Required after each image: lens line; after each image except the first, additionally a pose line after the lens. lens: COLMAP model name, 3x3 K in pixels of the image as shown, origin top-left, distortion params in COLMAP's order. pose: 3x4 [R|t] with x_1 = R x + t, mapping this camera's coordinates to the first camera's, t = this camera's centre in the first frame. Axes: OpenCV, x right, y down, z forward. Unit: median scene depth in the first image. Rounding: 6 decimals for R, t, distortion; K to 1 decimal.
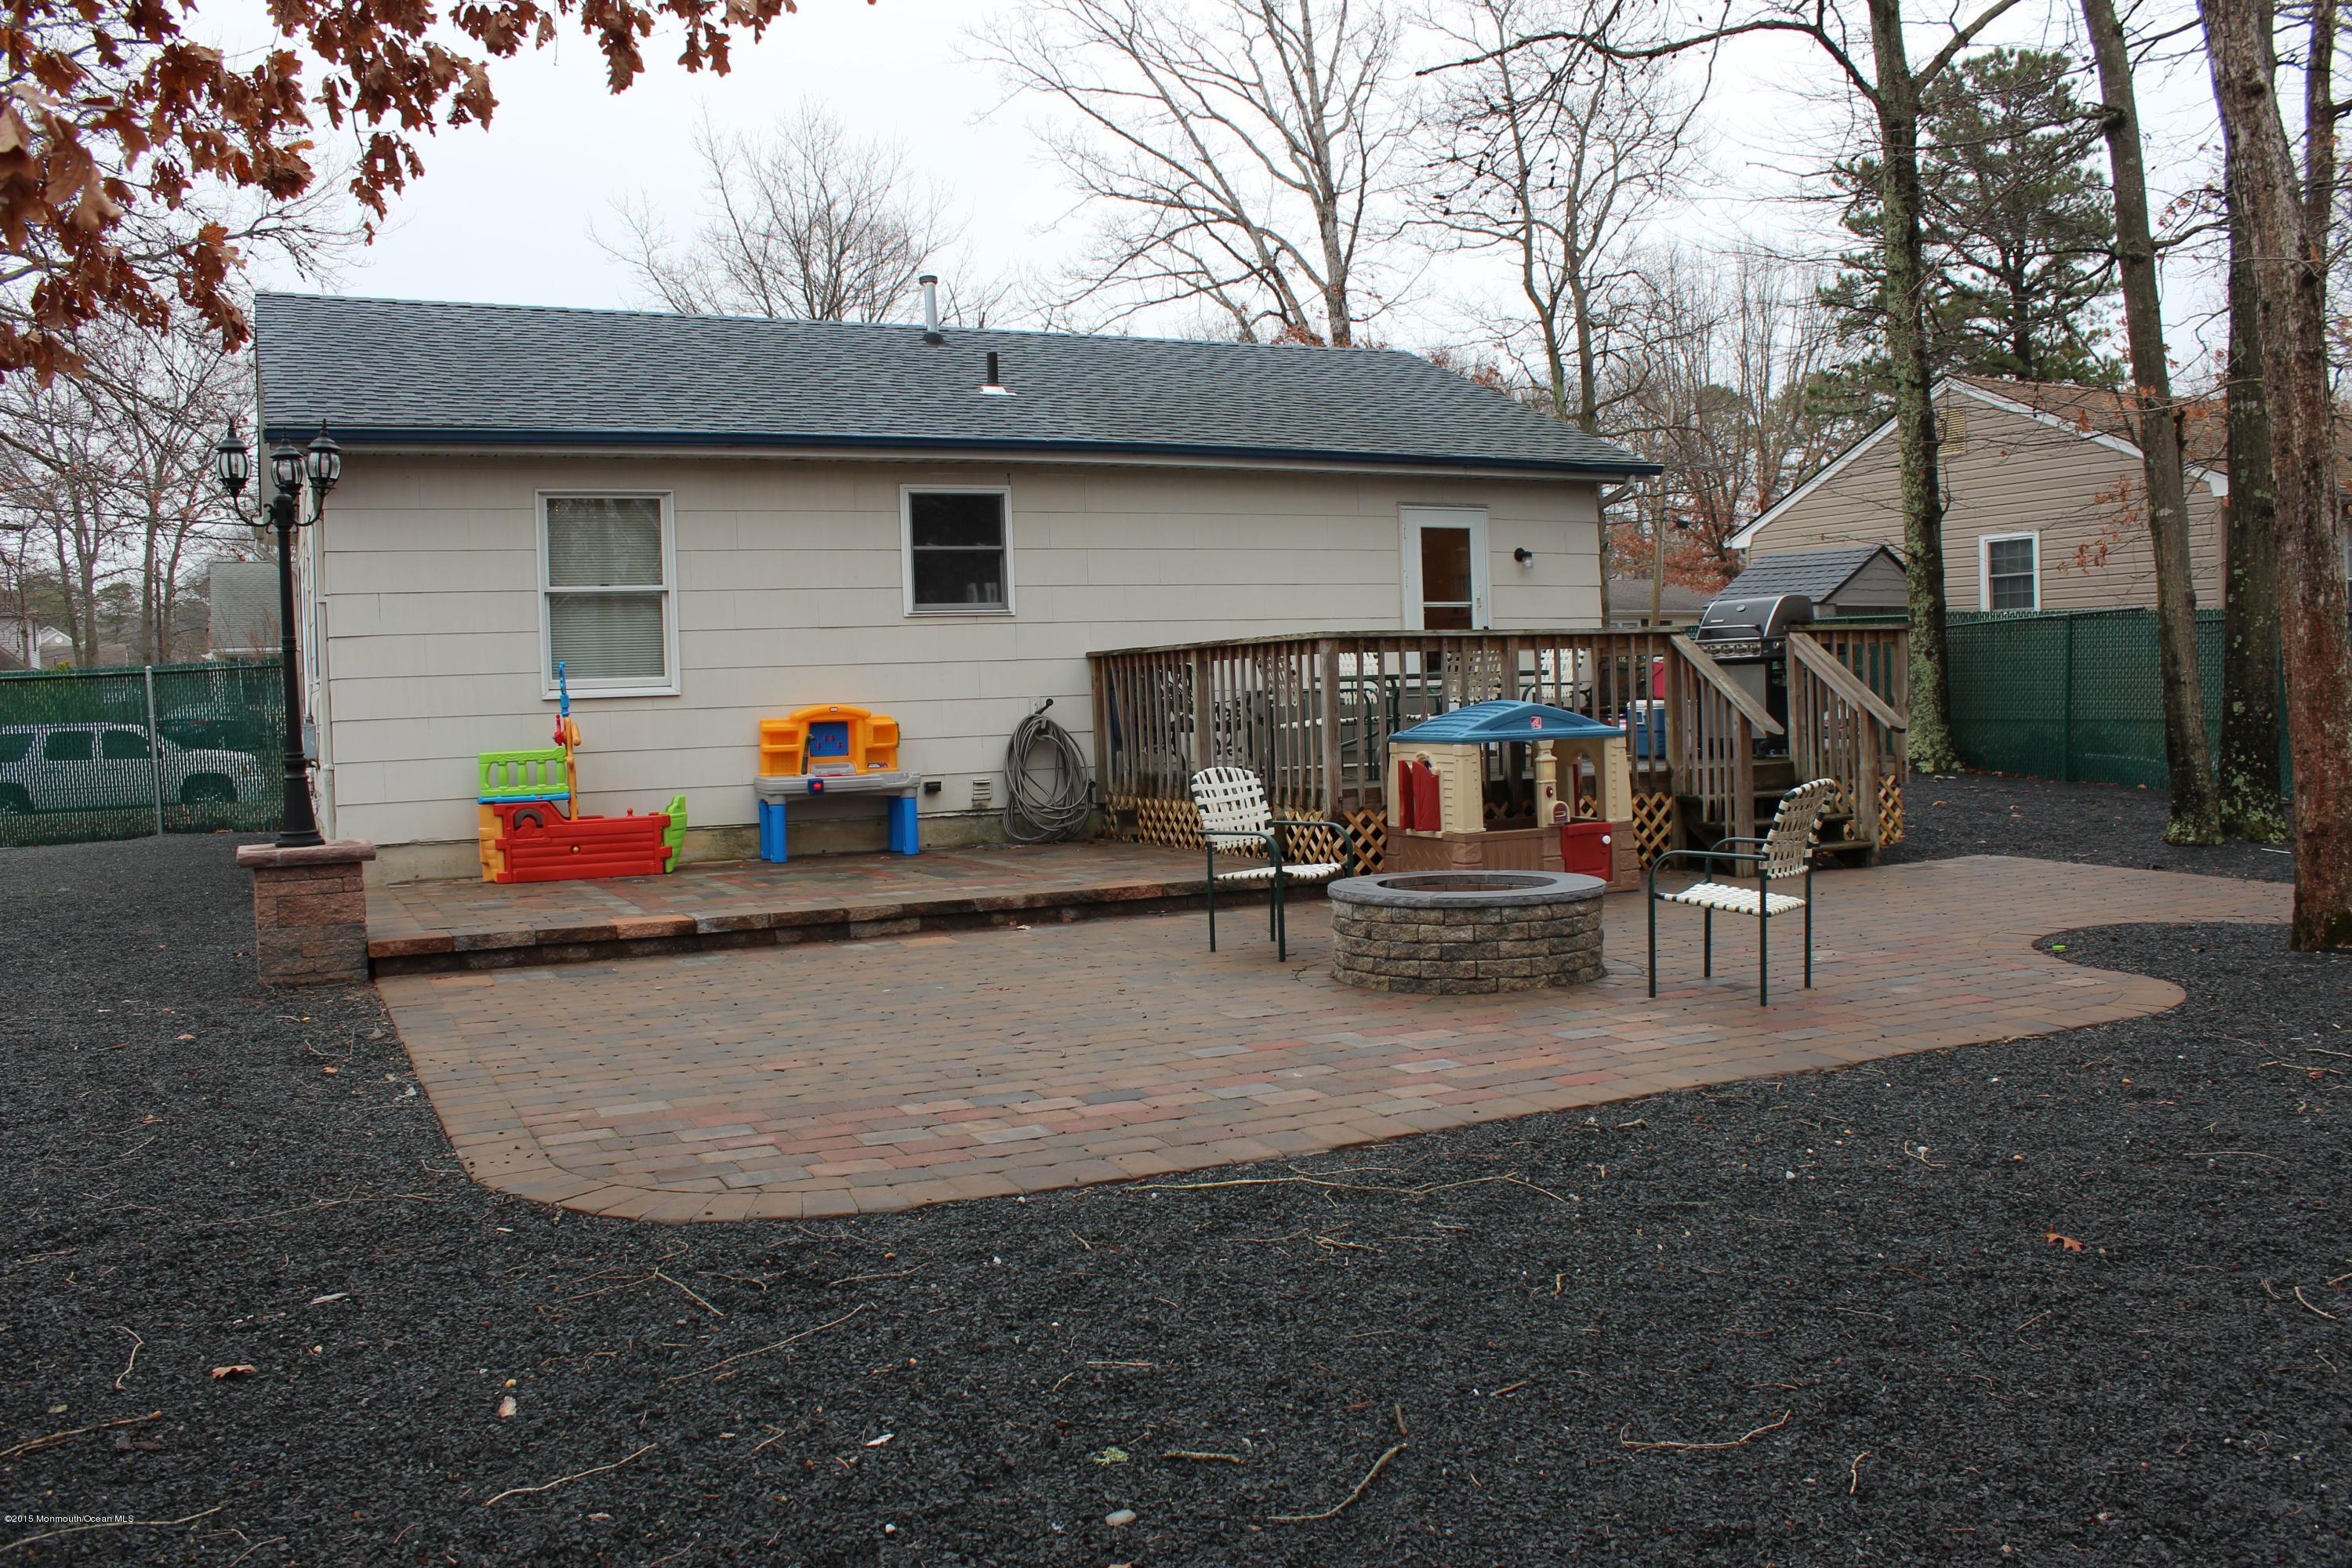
lens RADIAL K [[1977.6, 0, 1179.7], [0, 1977.6, 835.7], [0, 0, 1]] dist [-0.156187, 0.122121]
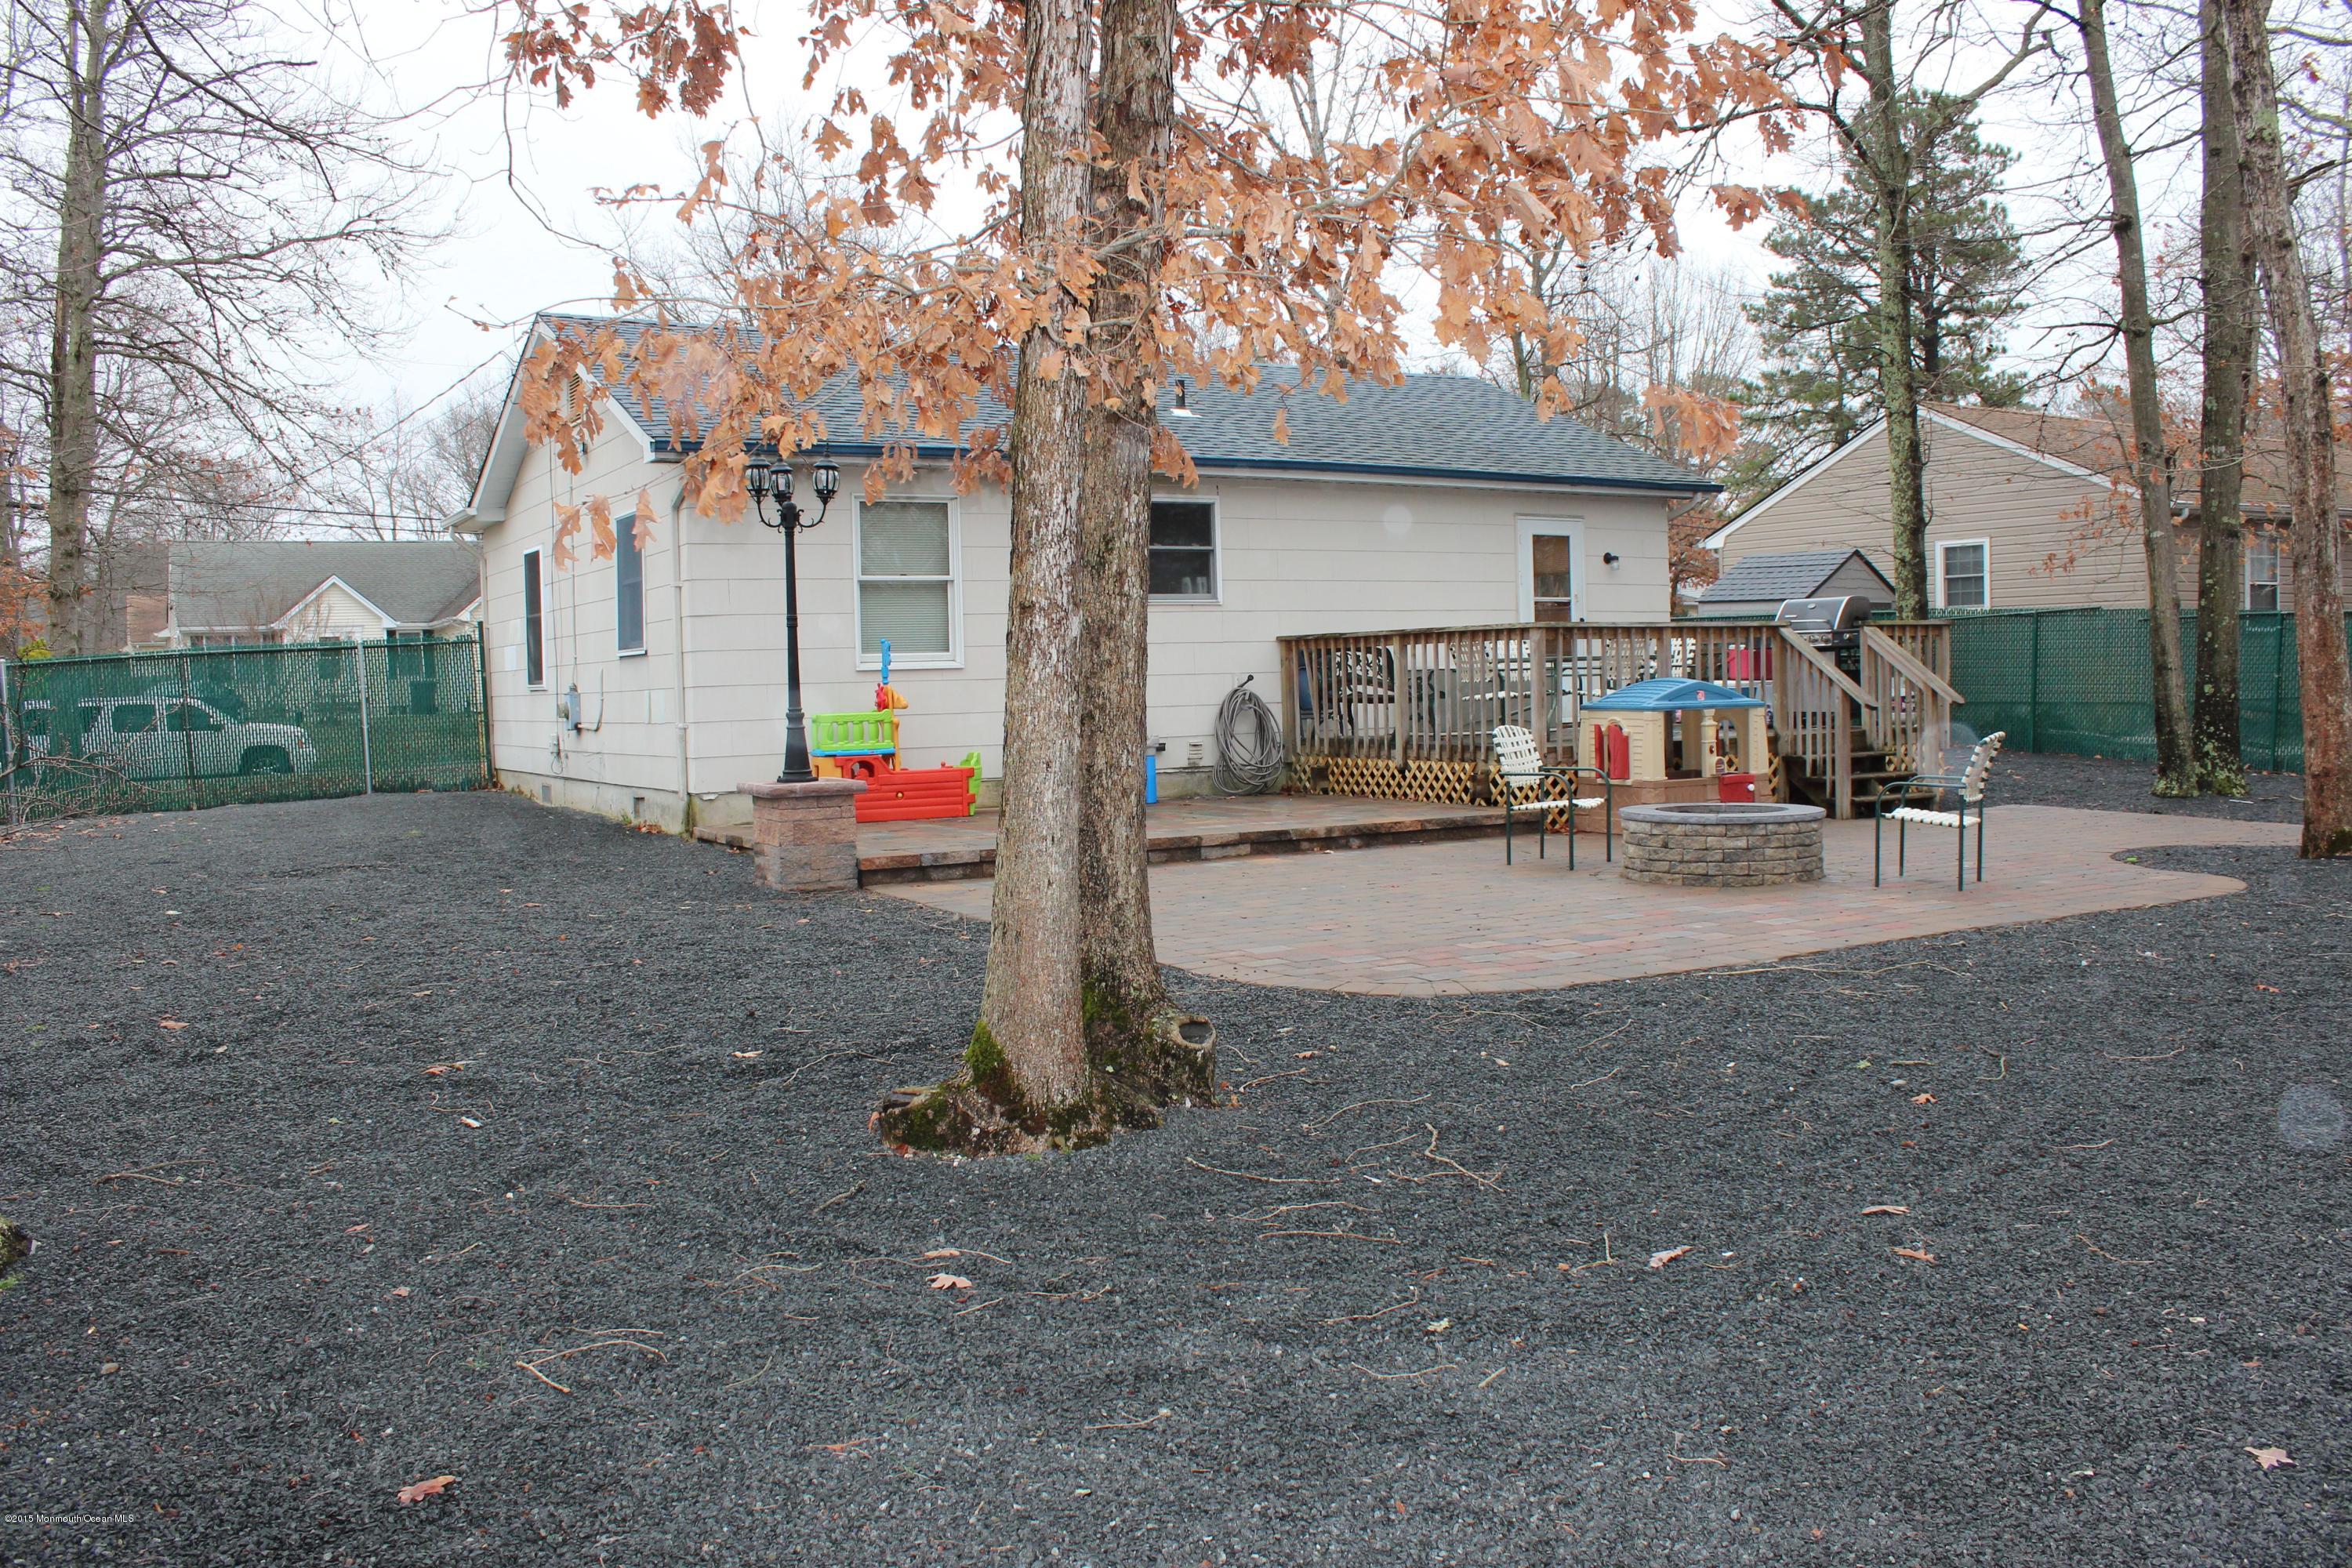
lens RADIAL K [[1977.6, 0, 1179.7], [0, 1977.6, 835.7], [0, 0, 1]] dist [-0.156187, 0.122121]
pose [[0.997490, 0.000910, 0.070803, -0.213763], [-0.001423, 0.999973, 0.007199, 0.021776], [-0.070794, -0.007281, 0.997464, -0.212474]]
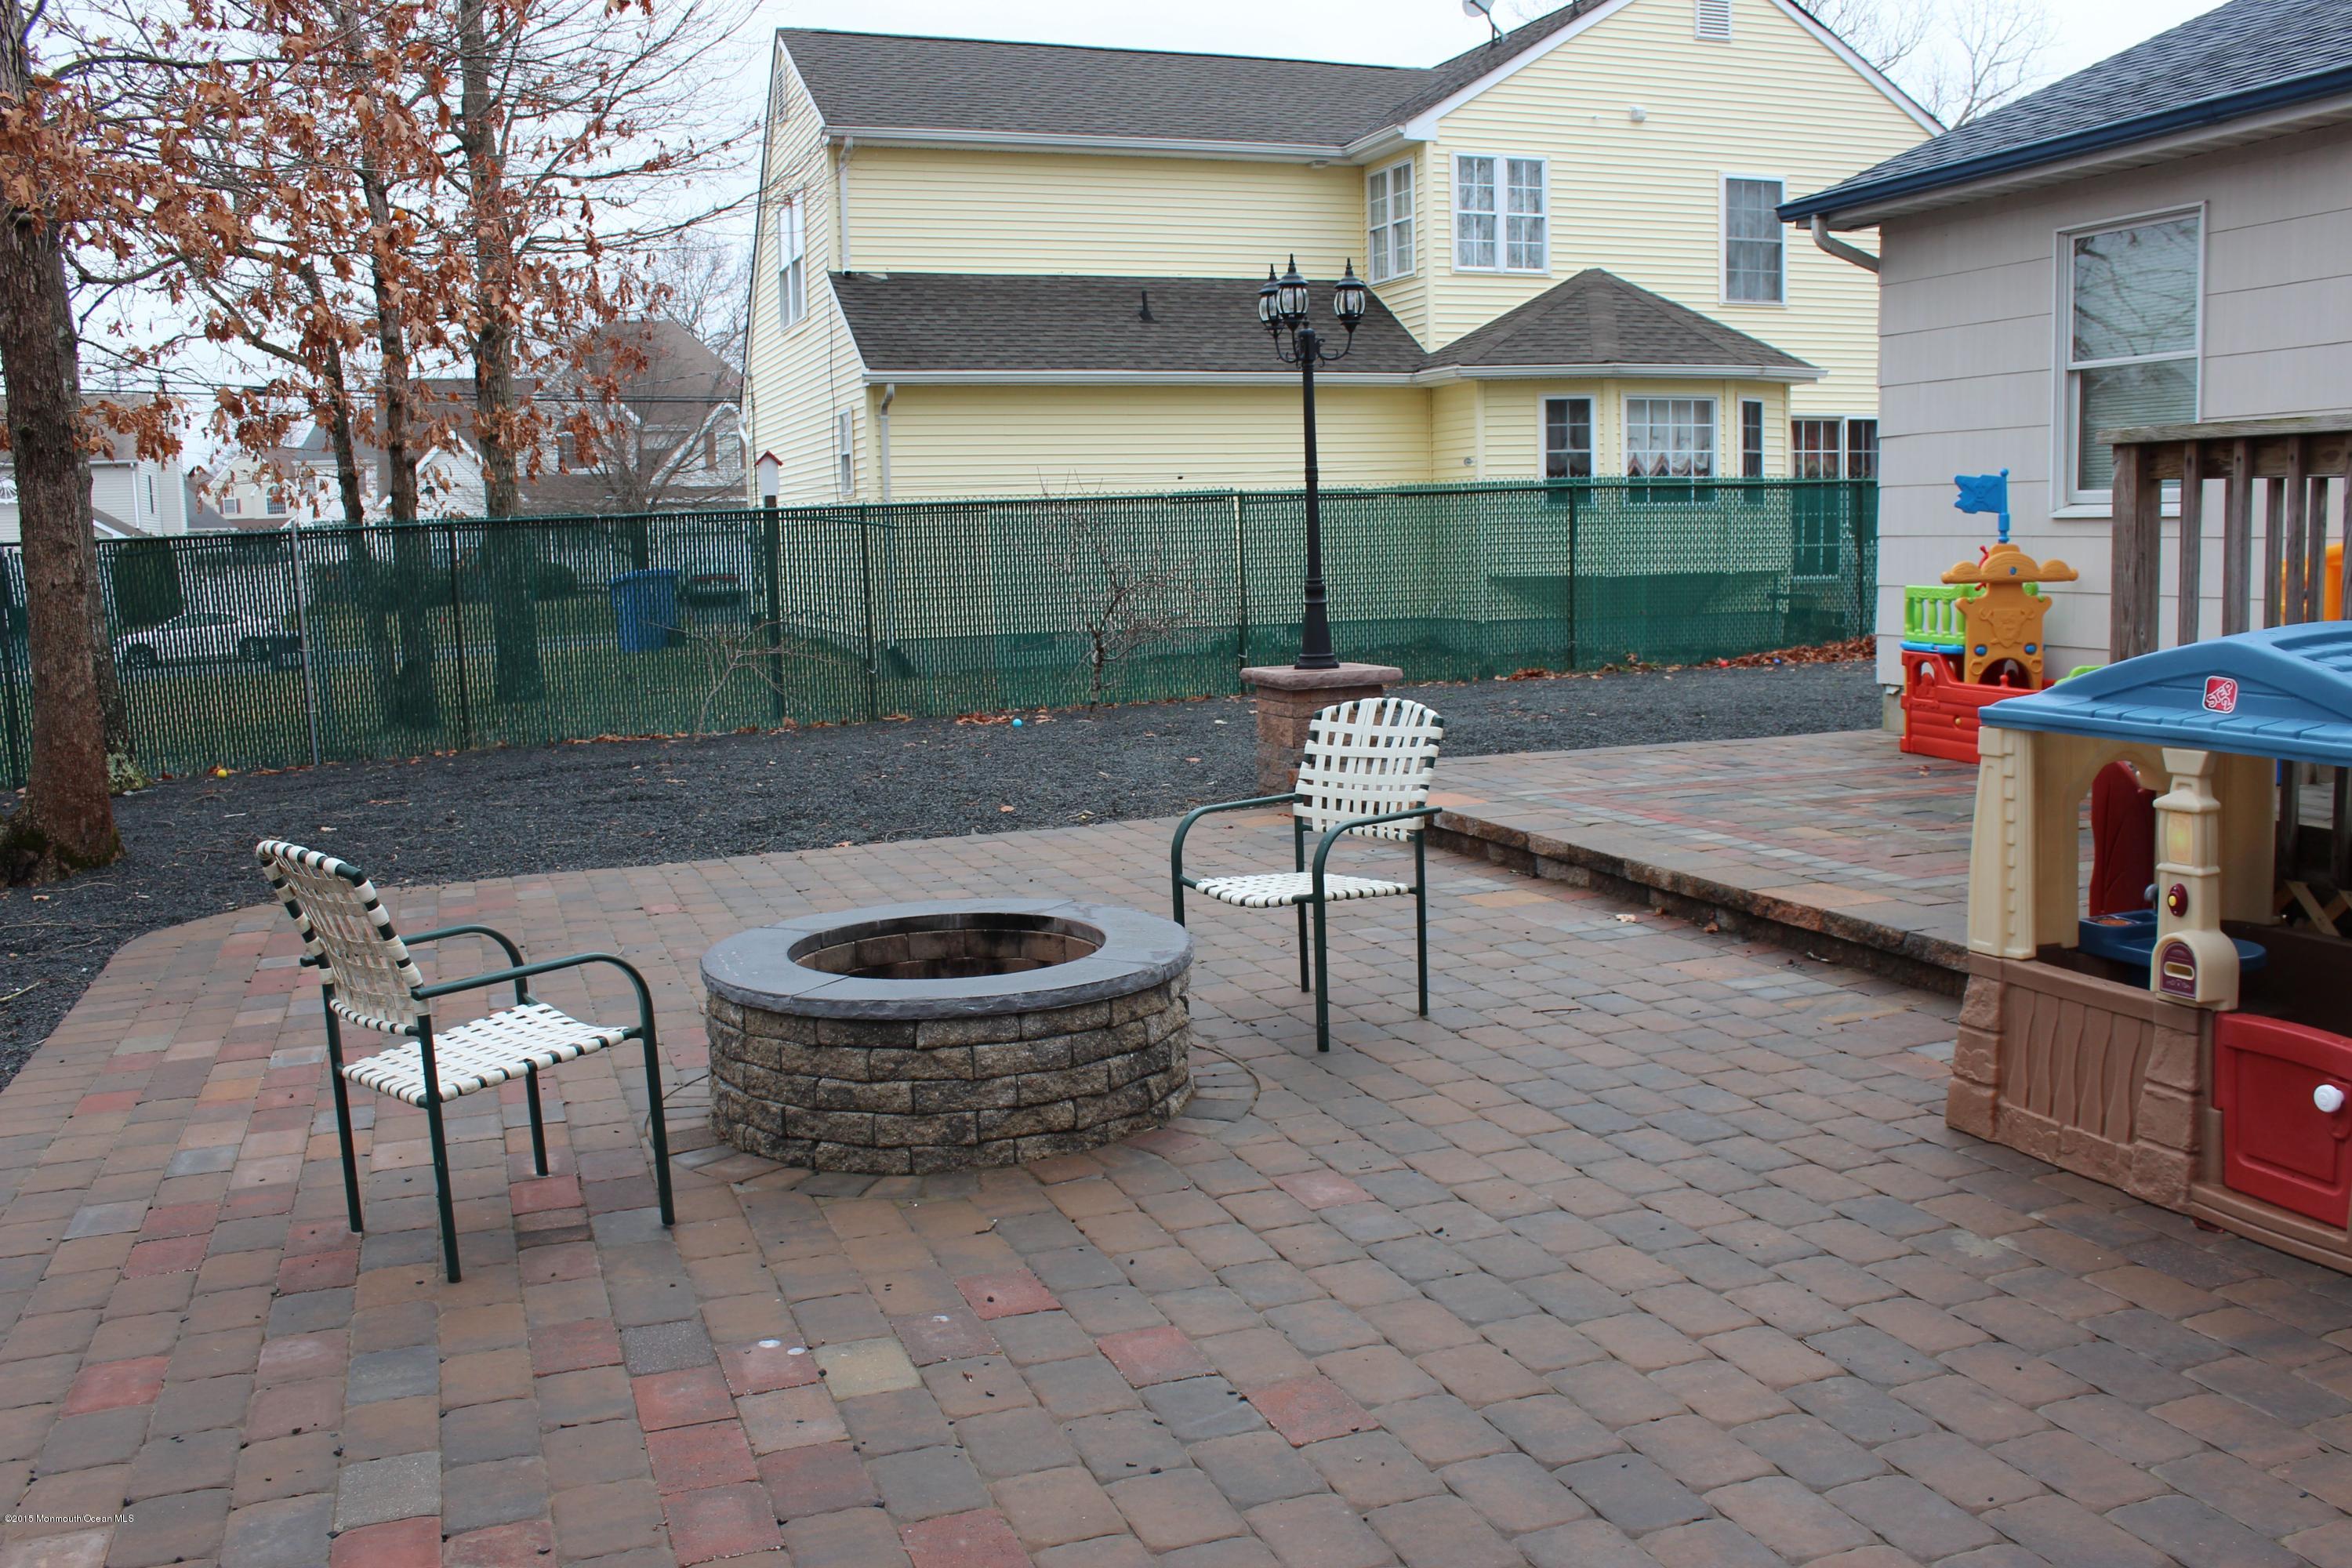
lens RADIAL K [[1977.6, 0, 1179.7], [0, 1977.6, 835.7], [0, 0, 1]] dist [-0.156187, 0.122121]
pose [[-0.119701, 0.178094, -0.976706, 0.454675], [-0.040376, 0.982092, 0.184024, -0.074737], [0.991989, 0.061463, -0.110366, 0.744496]]
